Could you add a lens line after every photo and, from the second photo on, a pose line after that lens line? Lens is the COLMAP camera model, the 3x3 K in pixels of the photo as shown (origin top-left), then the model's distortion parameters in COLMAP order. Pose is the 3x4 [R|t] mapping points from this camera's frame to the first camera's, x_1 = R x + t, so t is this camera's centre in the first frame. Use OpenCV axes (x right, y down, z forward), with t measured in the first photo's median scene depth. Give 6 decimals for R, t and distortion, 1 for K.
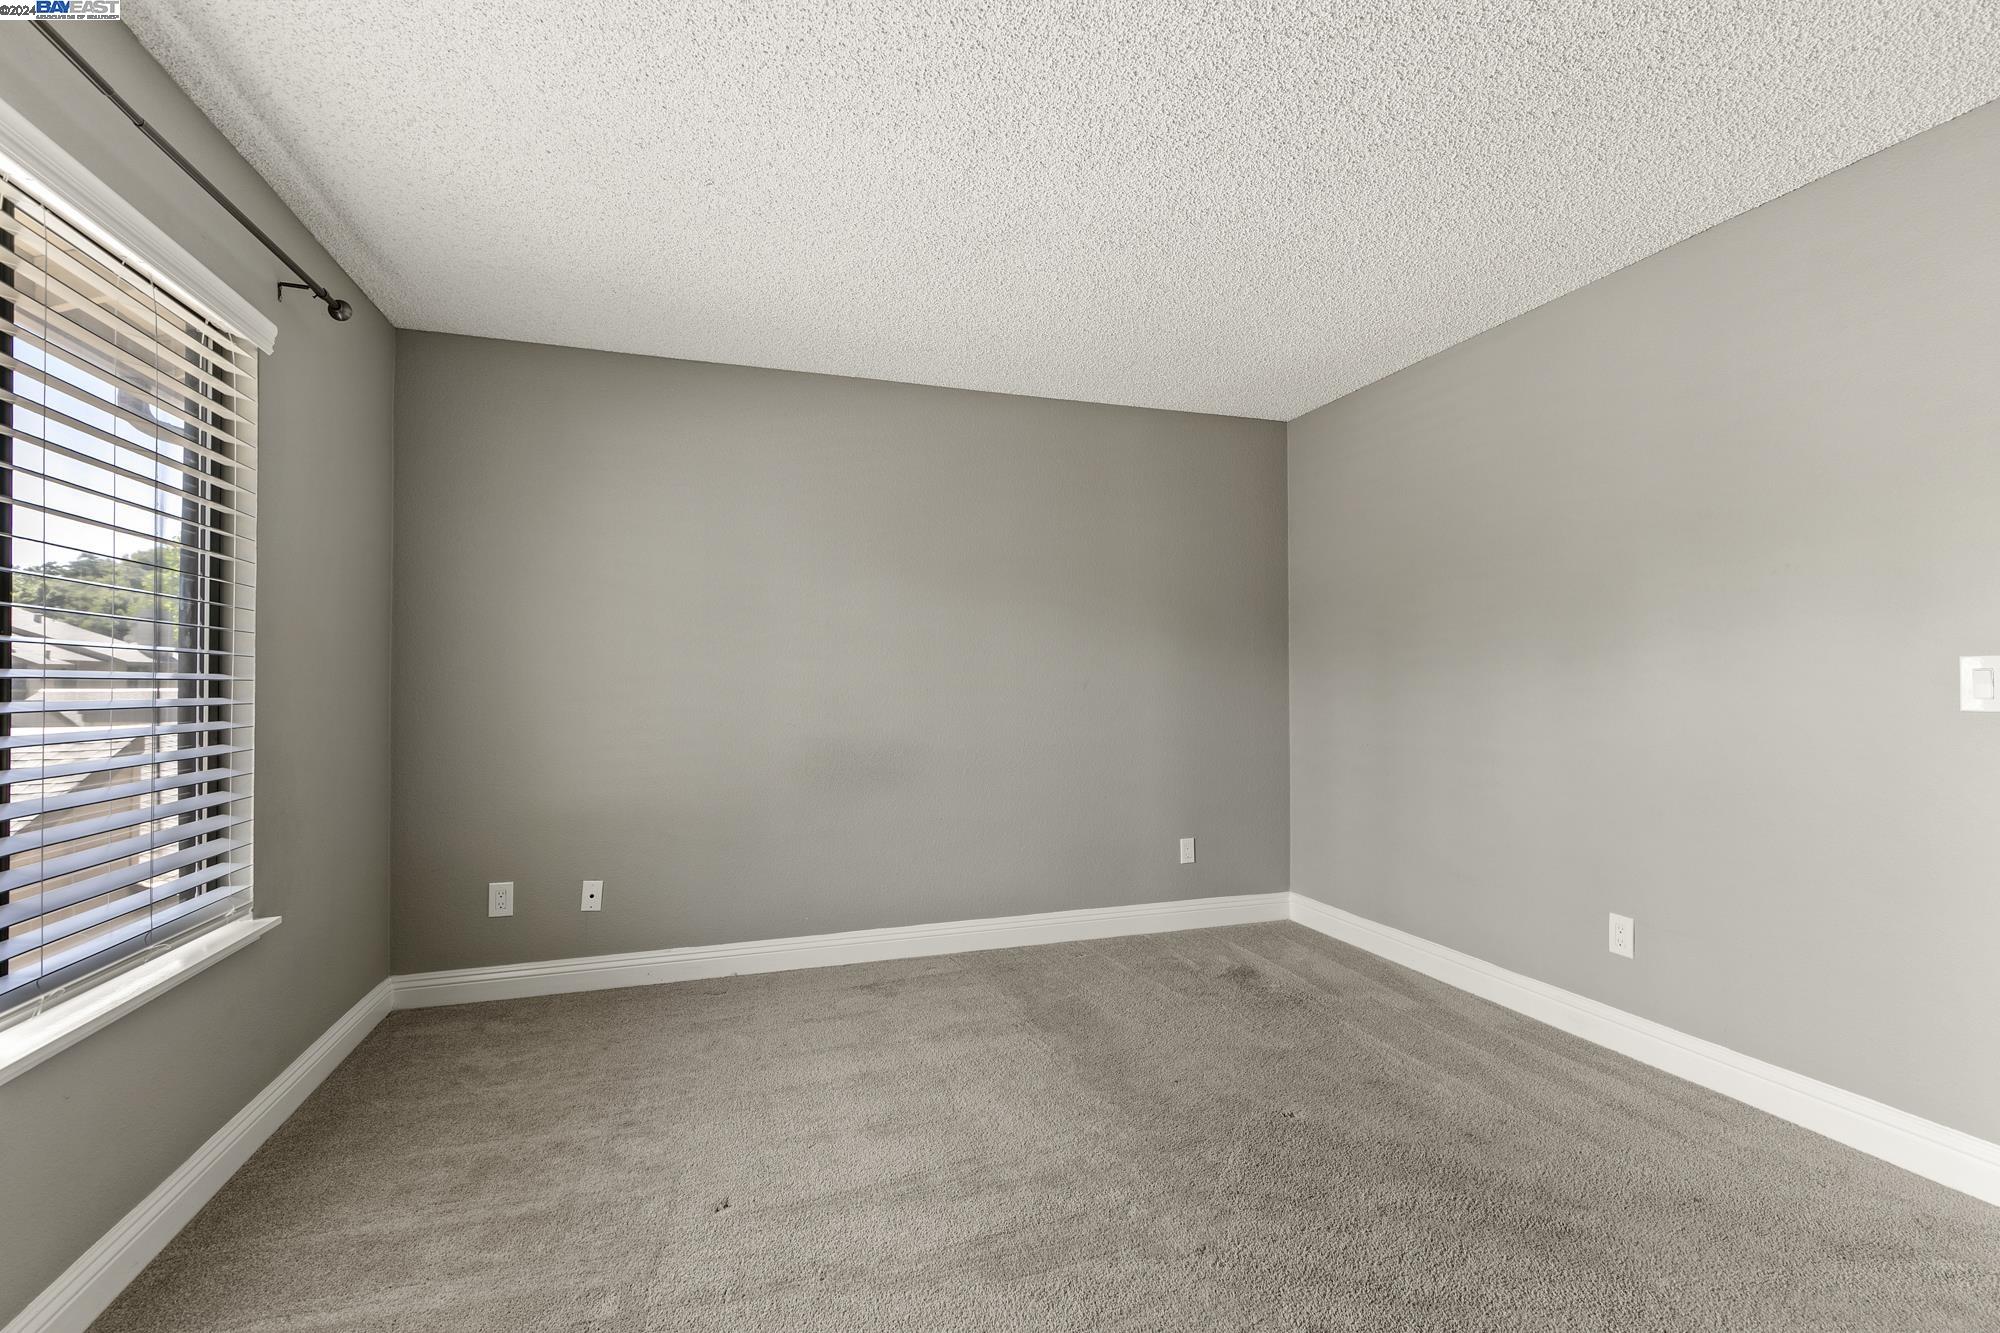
lens RADIAL K [[900.4, 0, 1015.2], [0, 900.4, 671.4], [0, 0, 1]] dist [-0.000374, 0.000061]
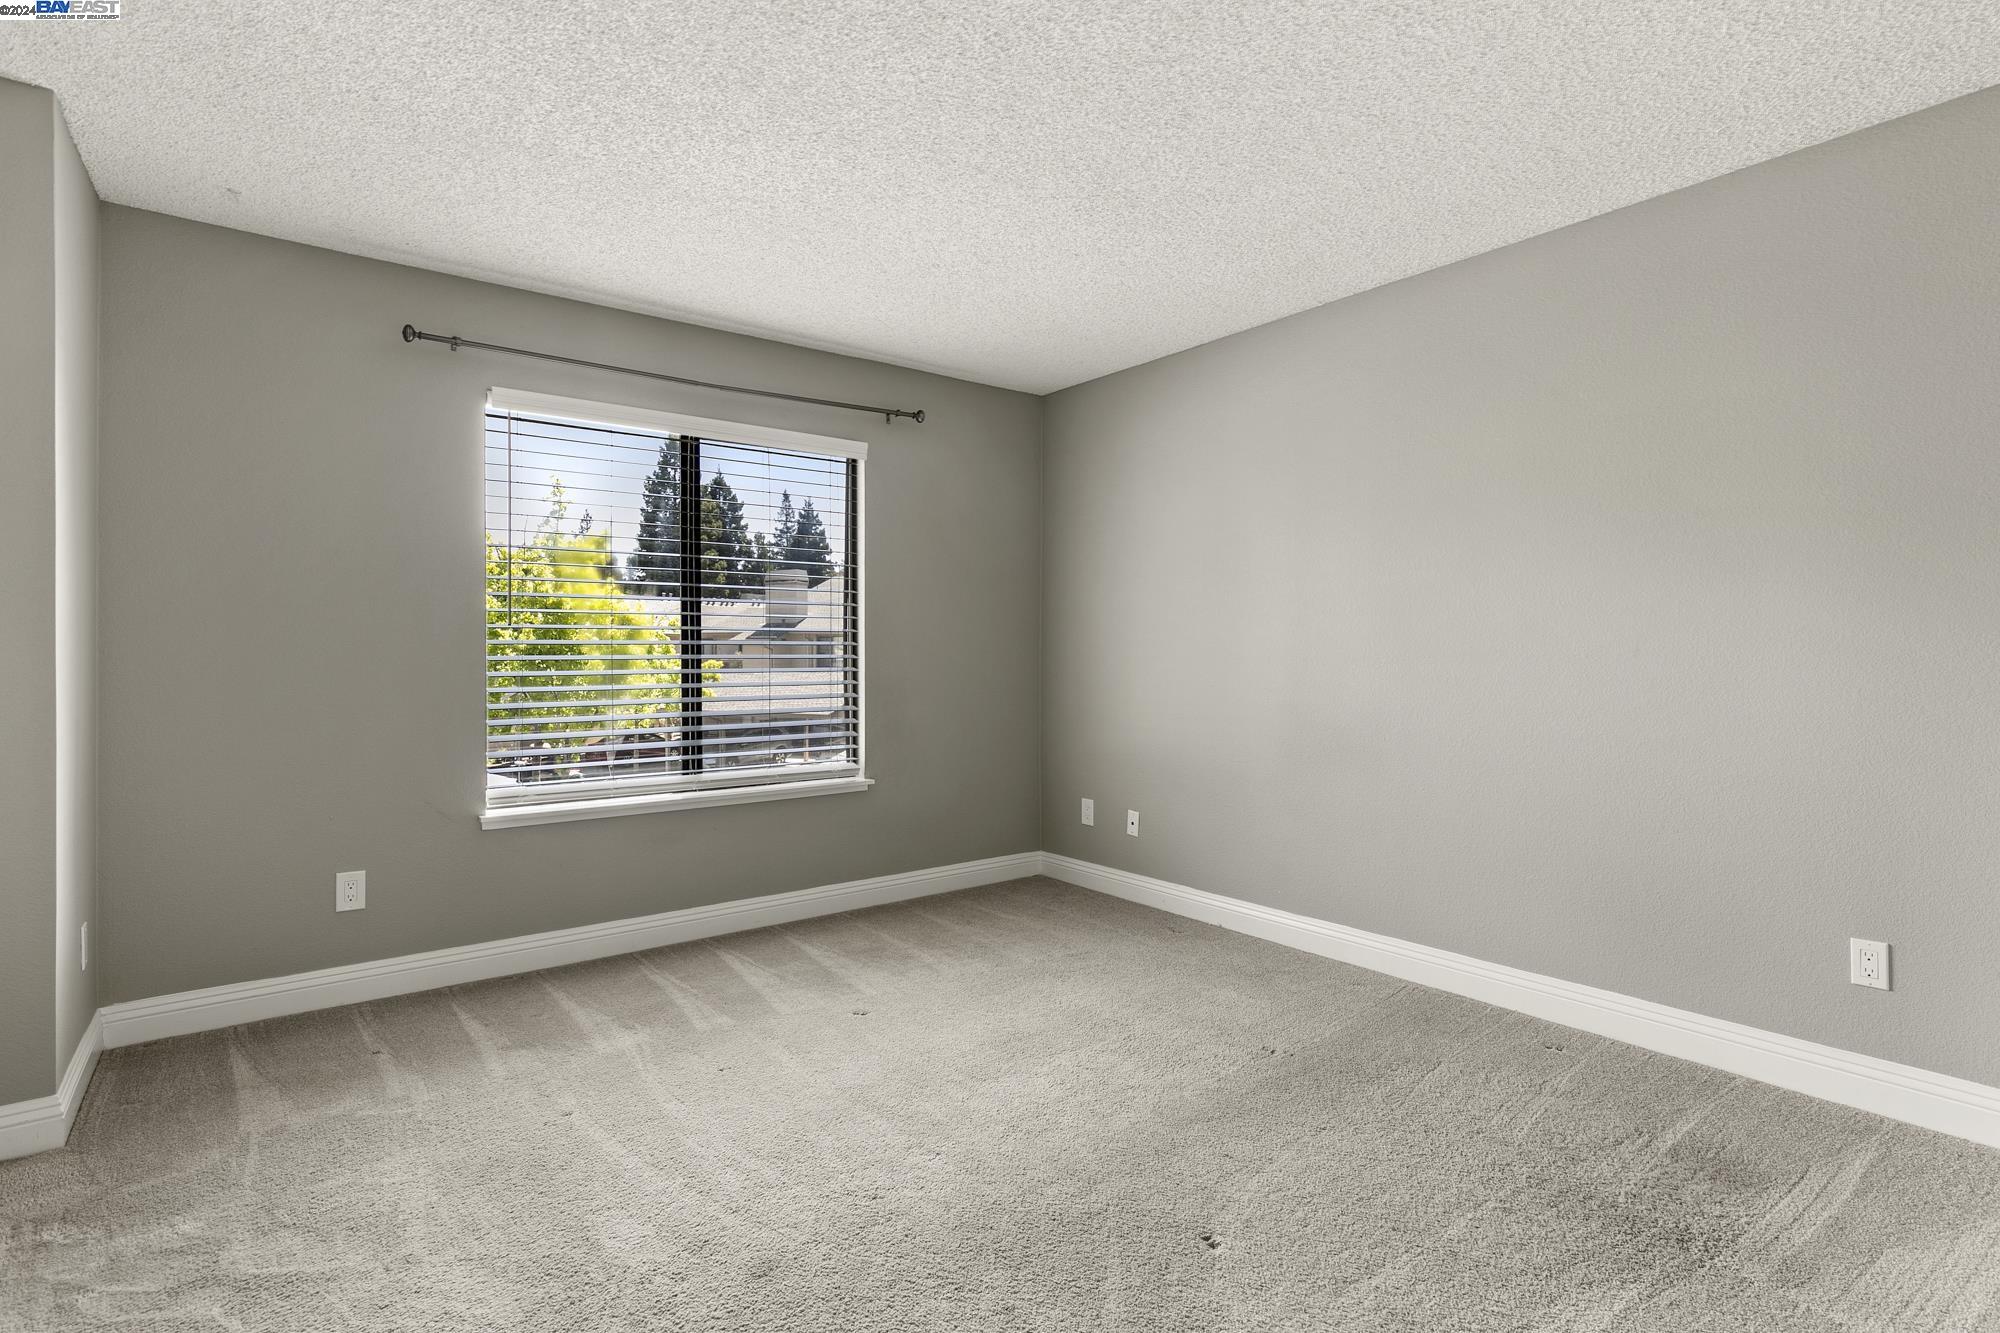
lens RADIAL K [[978.3, 0, 1012.2], [0, 978.3, 658.8], [0, 0, 1]] dist [0.003593, -0.000095]
pose [[0.314968, 0.009281, -0.949057, 0.738348], [0.015131, 0.999776, 0.014798, 0.008361], [0.948982, -0.019021, 0.314757, 0.453776]]
